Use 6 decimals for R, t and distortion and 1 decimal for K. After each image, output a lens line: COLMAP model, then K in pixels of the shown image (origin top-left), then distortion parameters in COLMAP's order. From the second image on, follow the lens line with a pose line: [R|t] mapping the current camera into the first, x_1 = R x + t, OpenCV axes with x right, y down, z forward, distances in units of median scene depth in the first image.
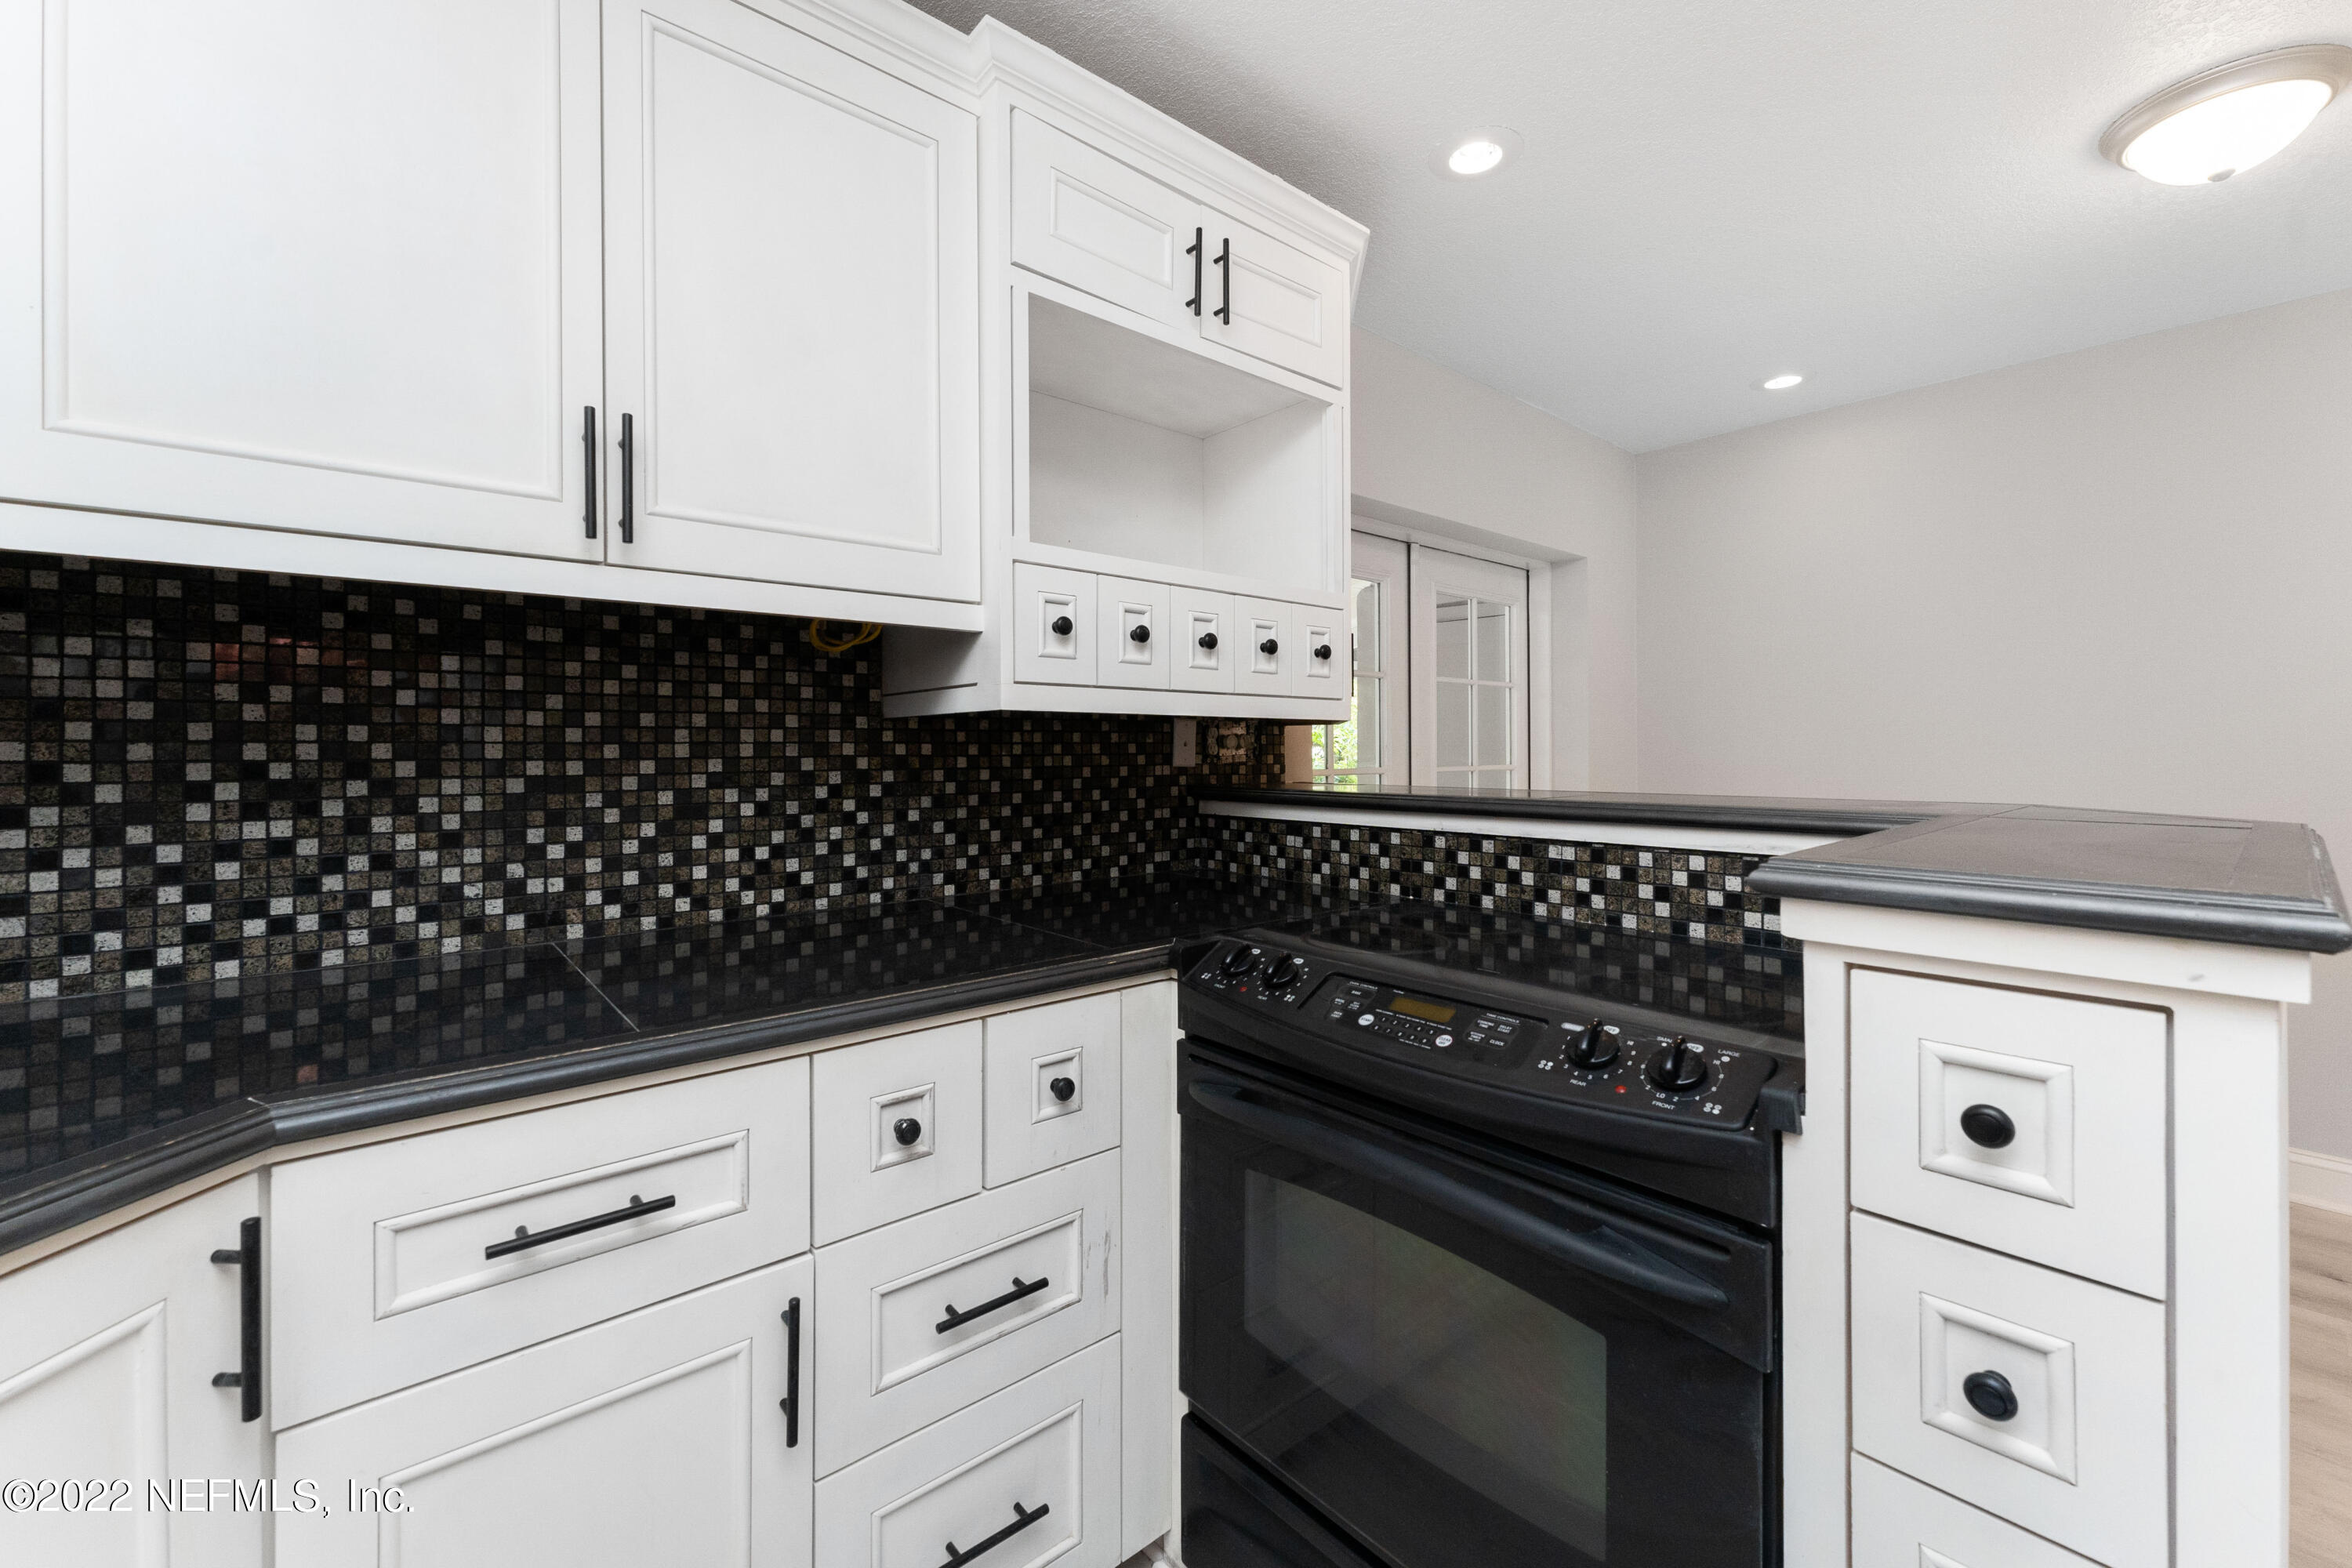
lens RADIAL K [[948.7, 0, 1167.7], [0, 948.7, 747.2], [0, 0, 1]] dist [-0.001077, 0.000574]
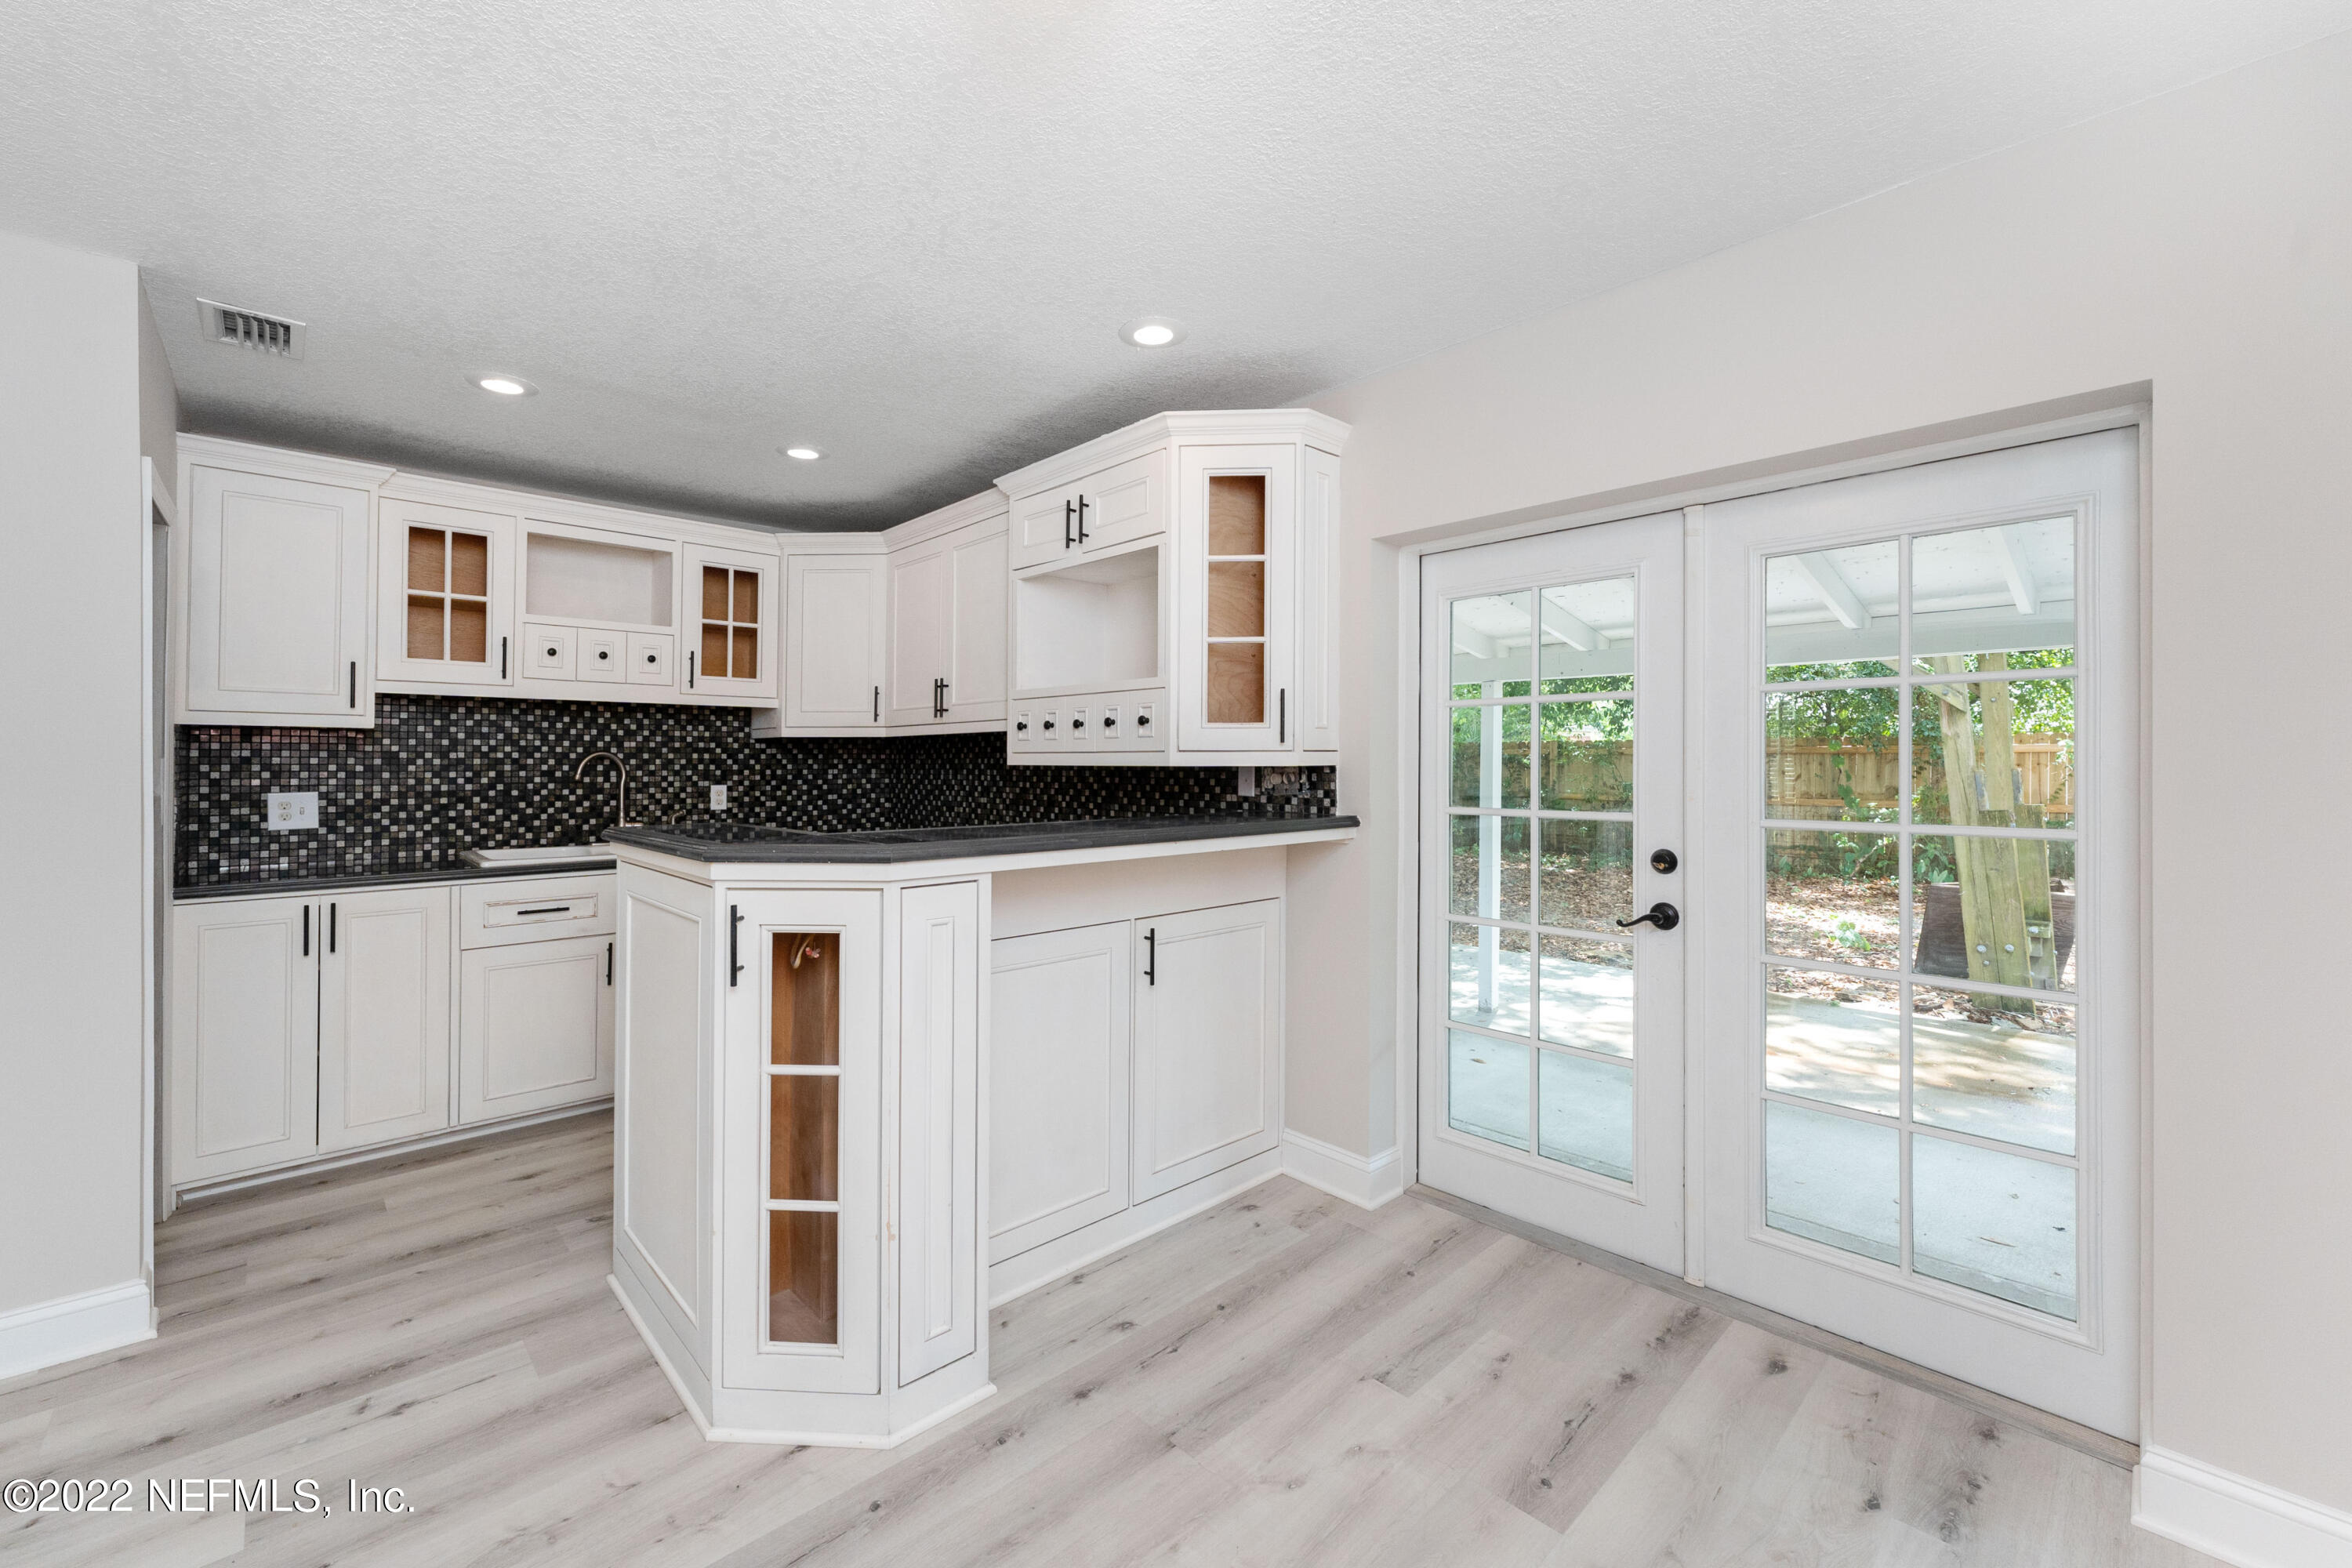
lens RADIAL K [[948.7, 0, 1167.7], [0, 948.7, 747.2], [0, 0, 1]] dist [-0.001077, 0.000574]
pose [[0.047205, -0.011609, -0.998818, 2.201897], [0.003730, 0.999928, -0.011445, -0.055935], [0.998878, -0.003186, 0.047245, 1.299095]]
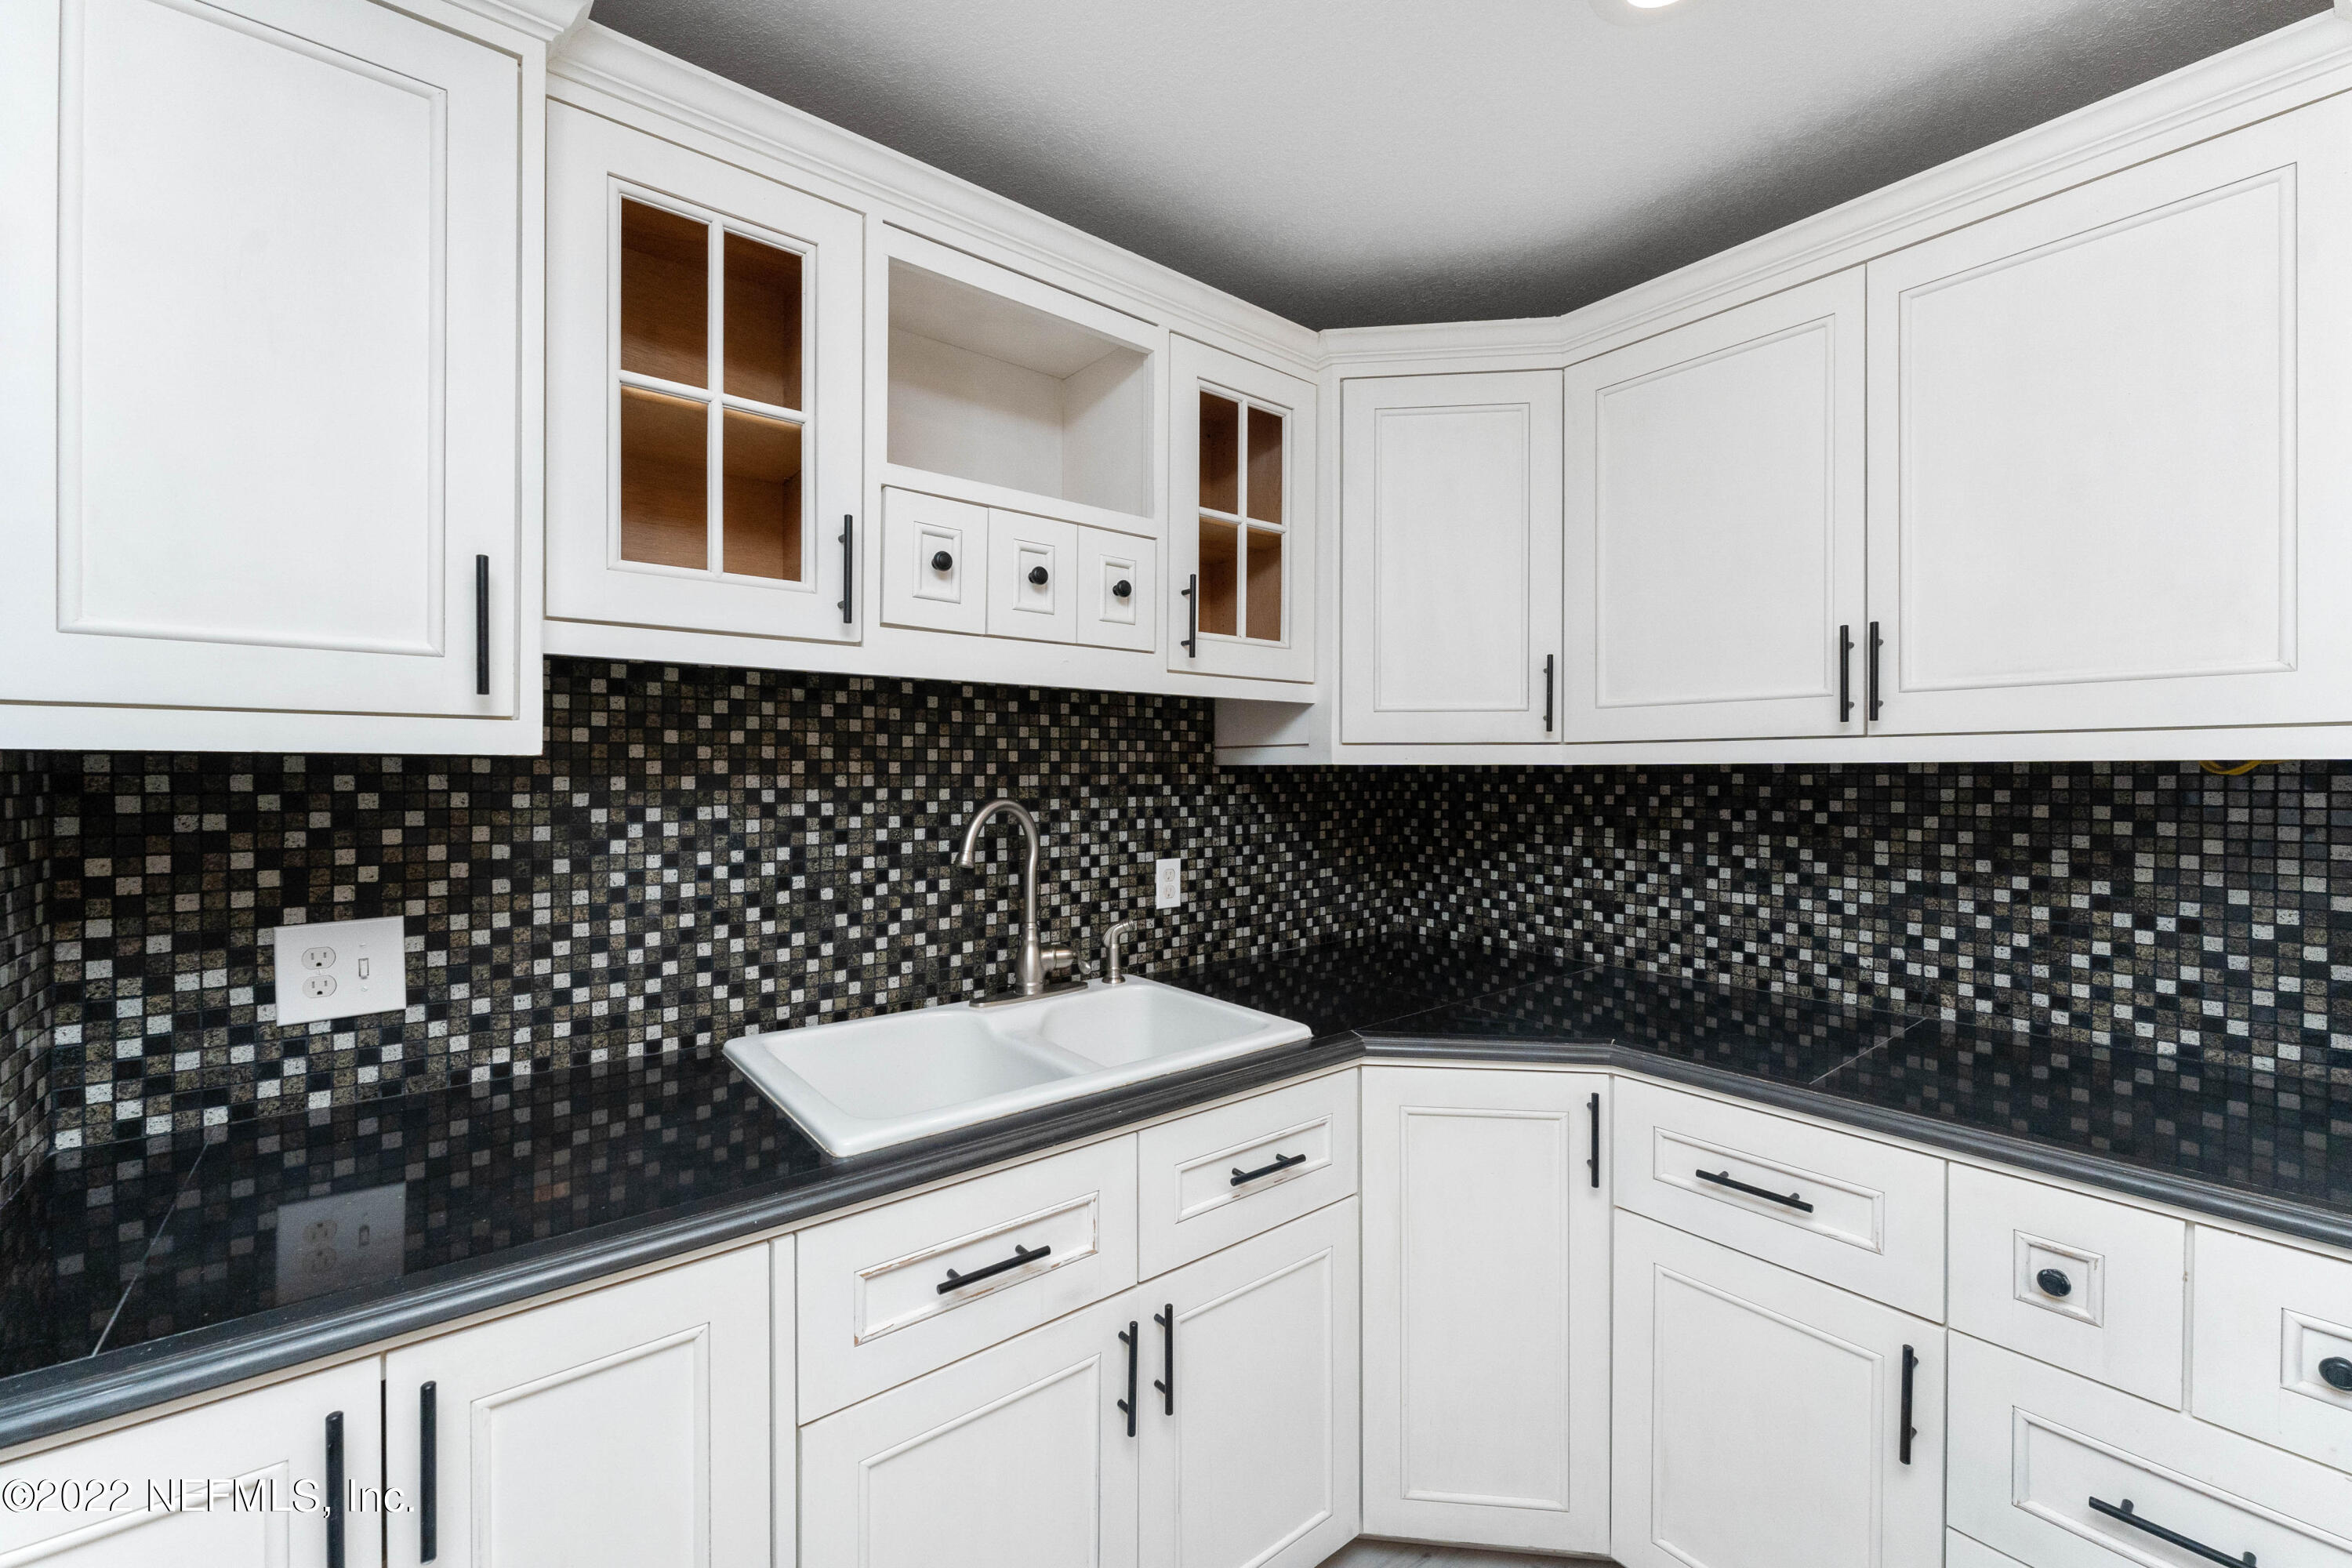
lens RADIAL K [[948.6, 0, 1168.2], [0, 948.6, 771.2], [0, 0, 1]] dist [-0.002186, 0.000214]
pose [[-0.037845, 0.005109, -0.999271, 0.616779], [0.002600, 0.999984, 0.005014, -0.123303], [0.999280, -0.002408, -0.037858, 0.062163]]
